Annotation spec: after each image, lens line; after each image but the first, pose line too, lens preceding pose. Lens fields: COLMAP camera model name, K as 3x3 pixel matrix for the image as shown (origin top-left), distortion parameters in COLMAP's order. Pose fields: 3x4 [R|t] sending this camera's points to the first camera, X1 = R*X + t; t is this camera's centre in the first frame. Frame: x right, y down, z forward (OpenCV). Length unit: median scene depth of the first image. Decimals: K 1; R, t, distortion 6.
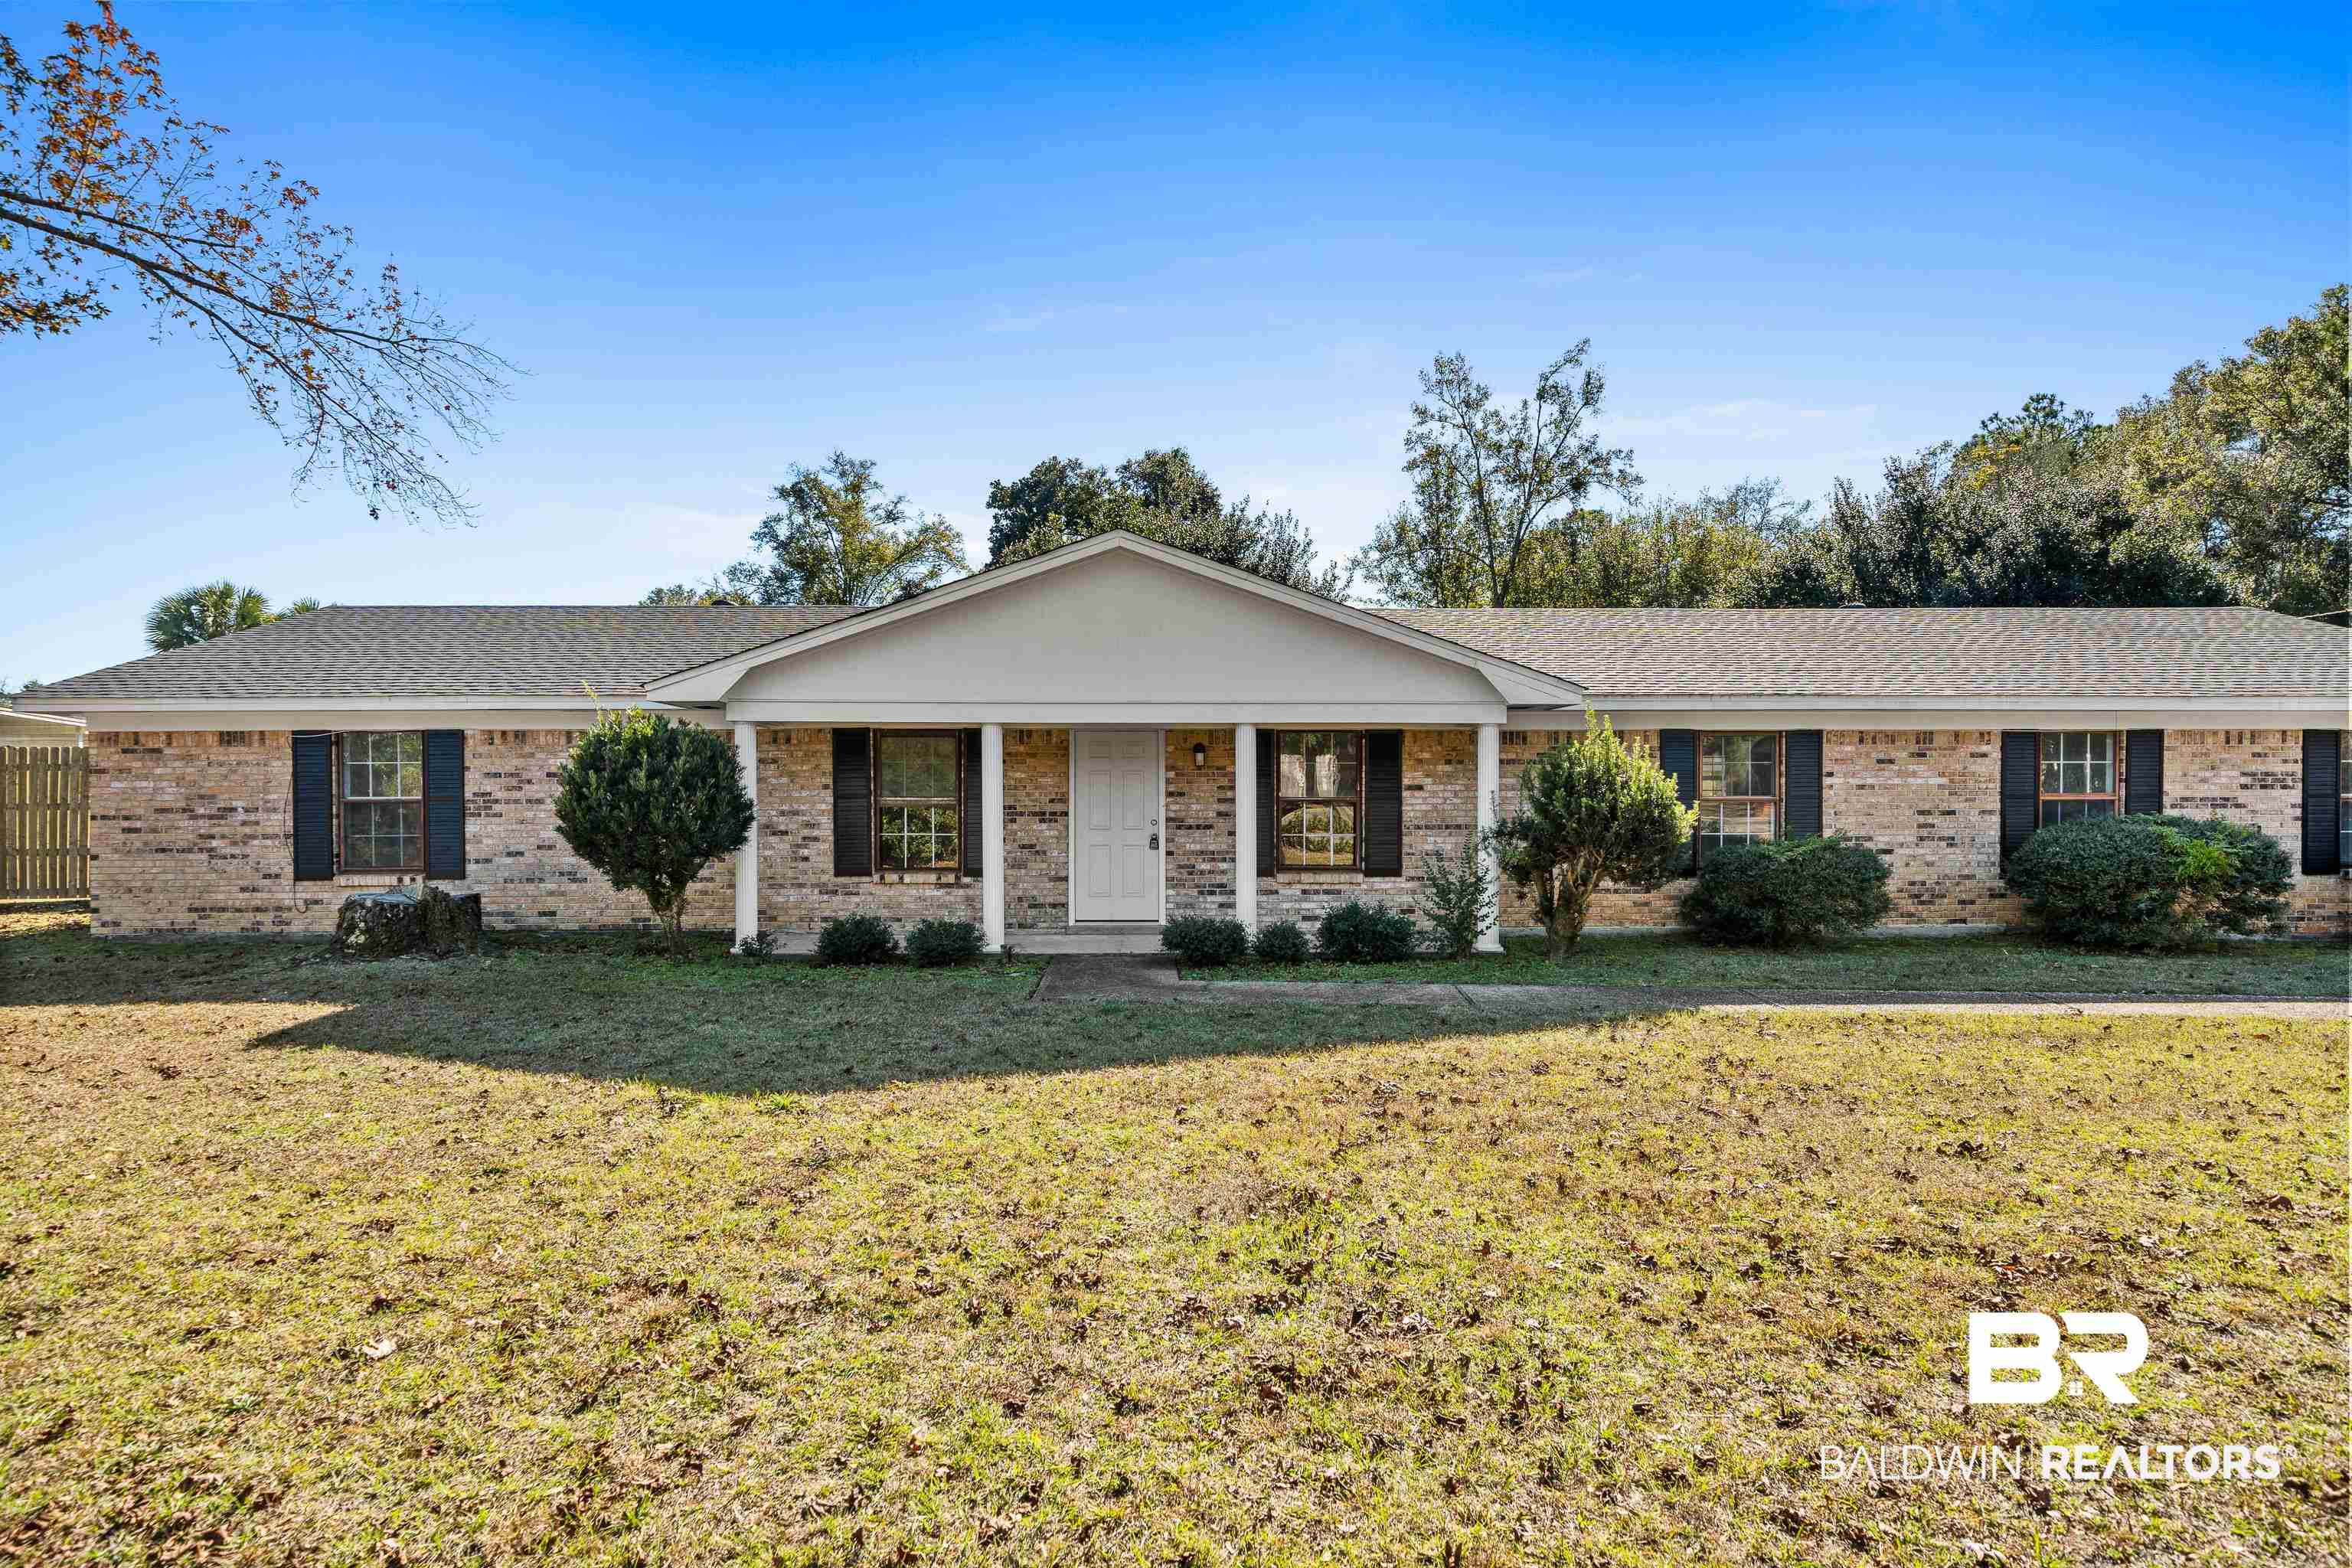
lens RADIAL K [[1244.1, 0, 1184.1], [0, 1244.1, 795.6], [0, 0, 1]] dist [0.000448, 0.006334]
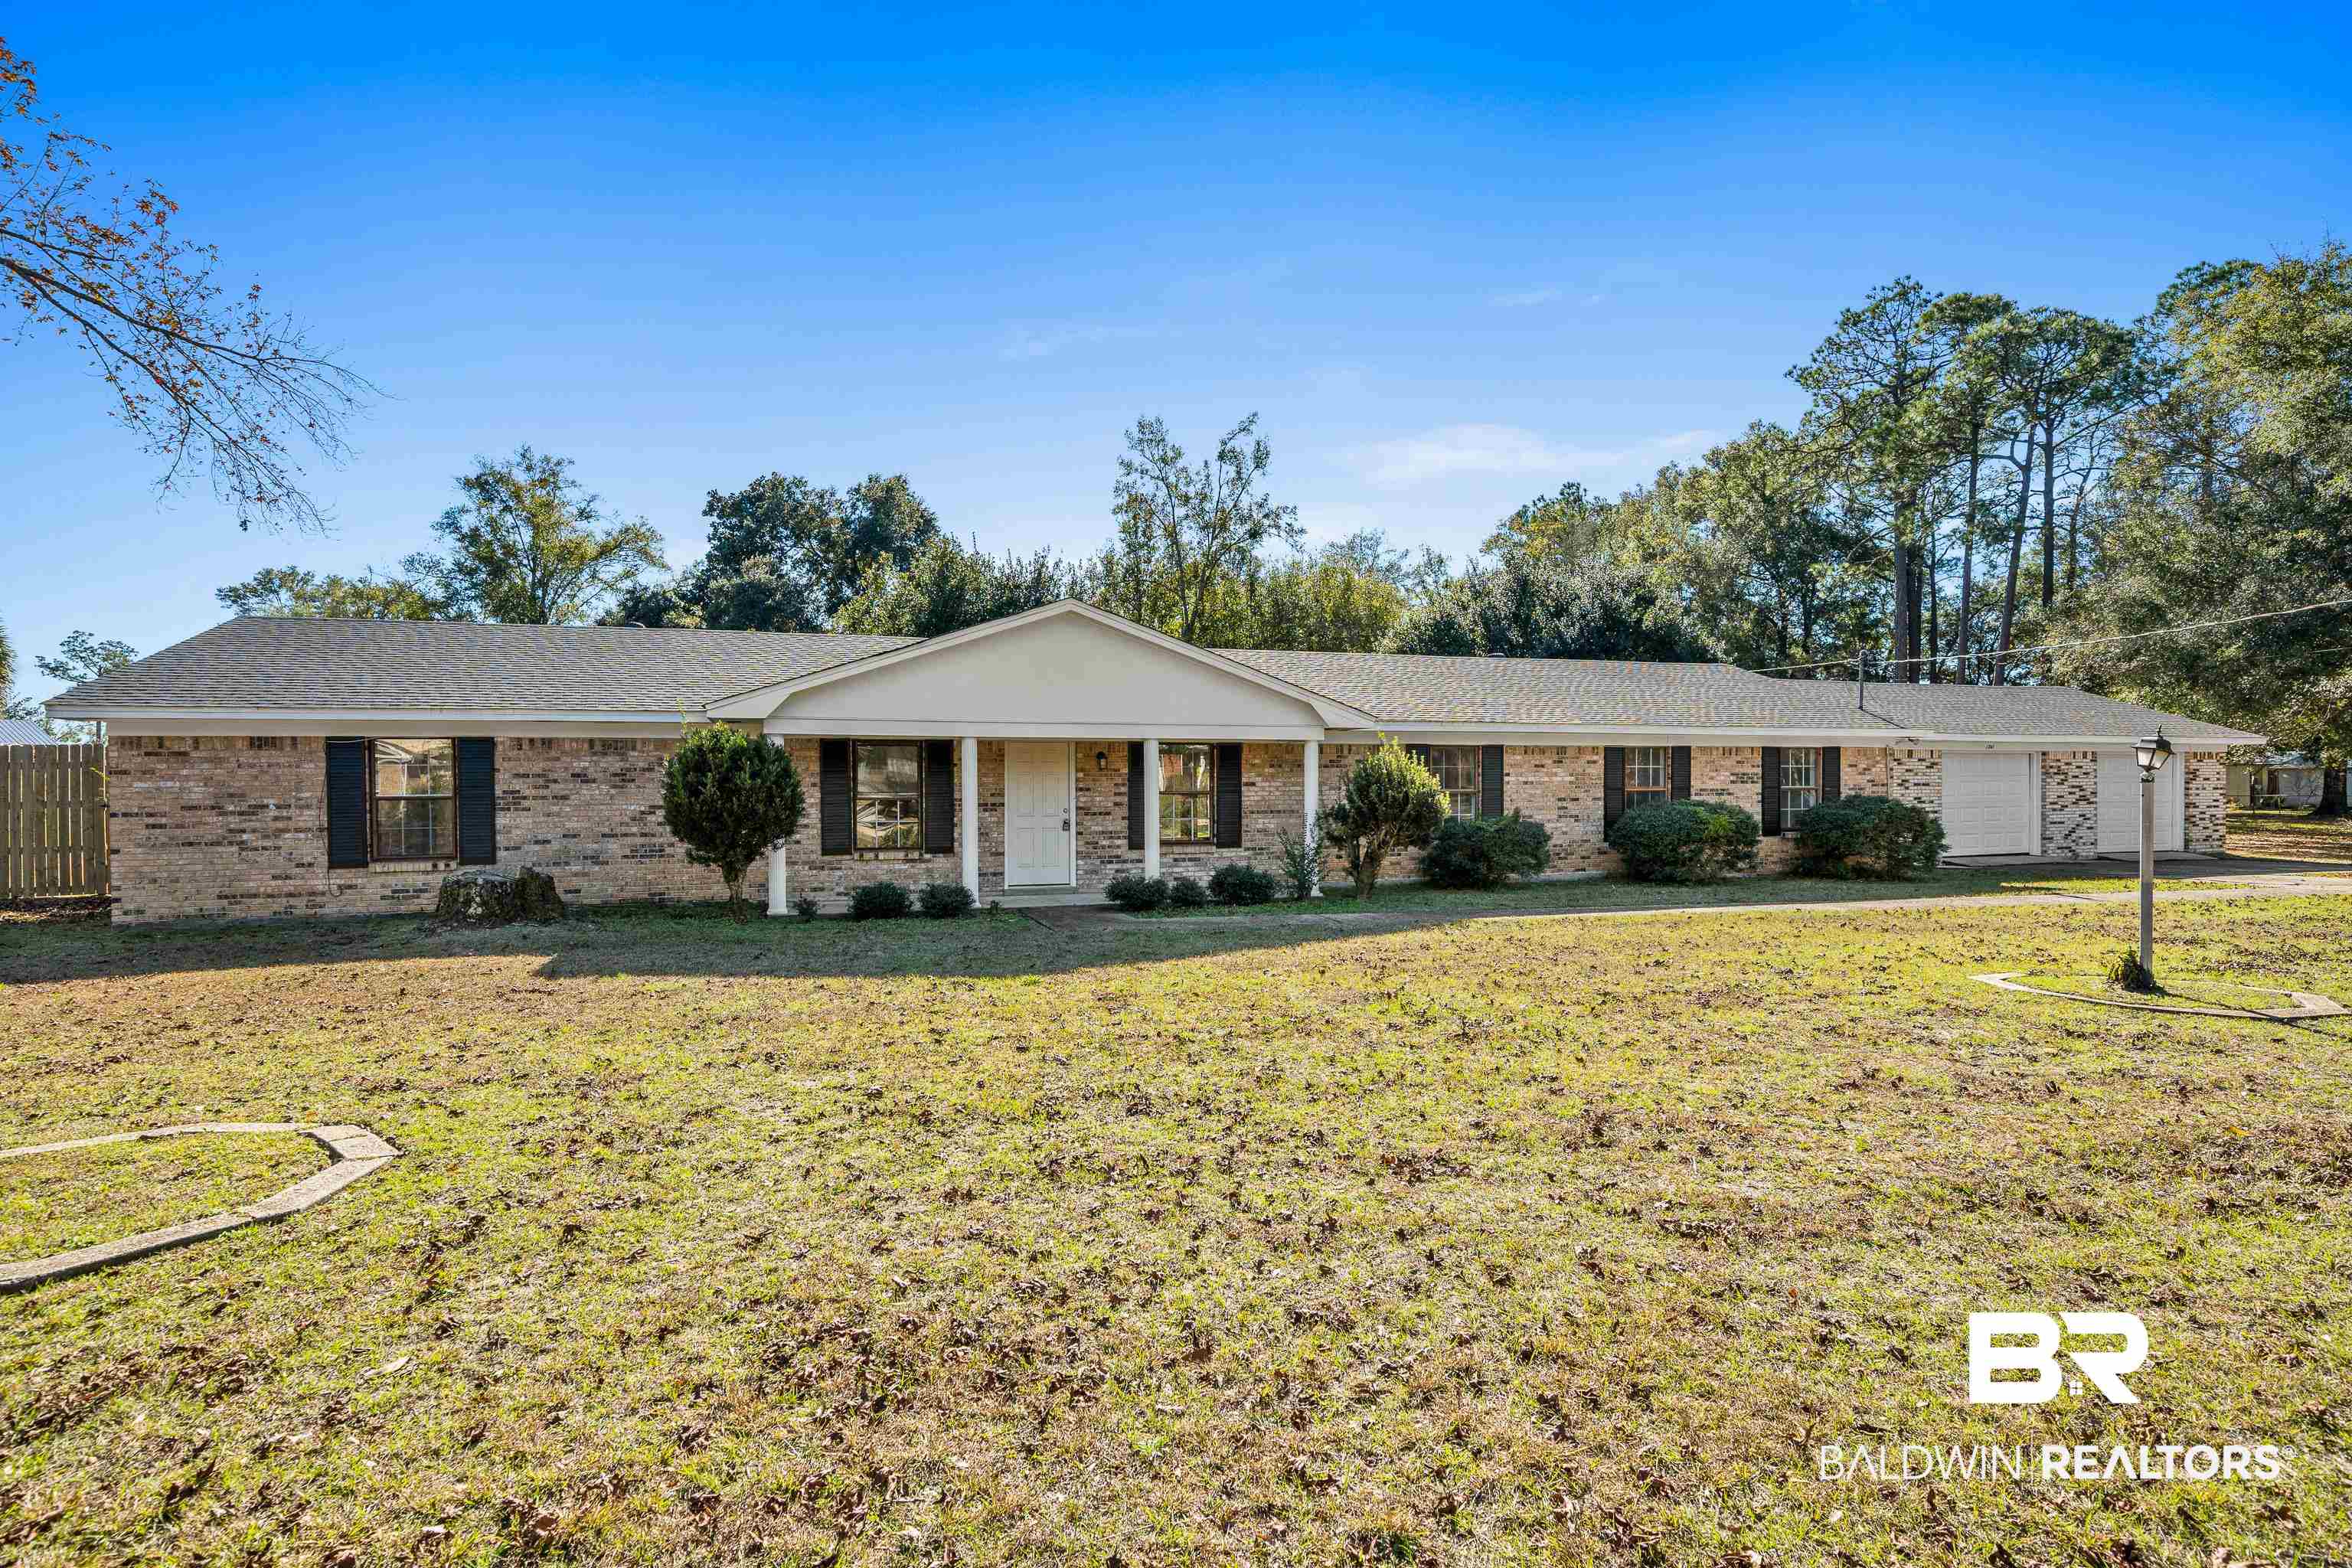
lens RADIAL K [[1178.4, 0, 1172.0], [0, 1178.4, 780.7], [0, 0, 1]] dist [0.014871, -0.000096]
pose [[0.958208, -0.001908, 0.286068, -0.277904], [0.004241, 0.999963, -0.007535, -0.000502], [-0.286042, 0.008434, 0.958180, -0.252062]]
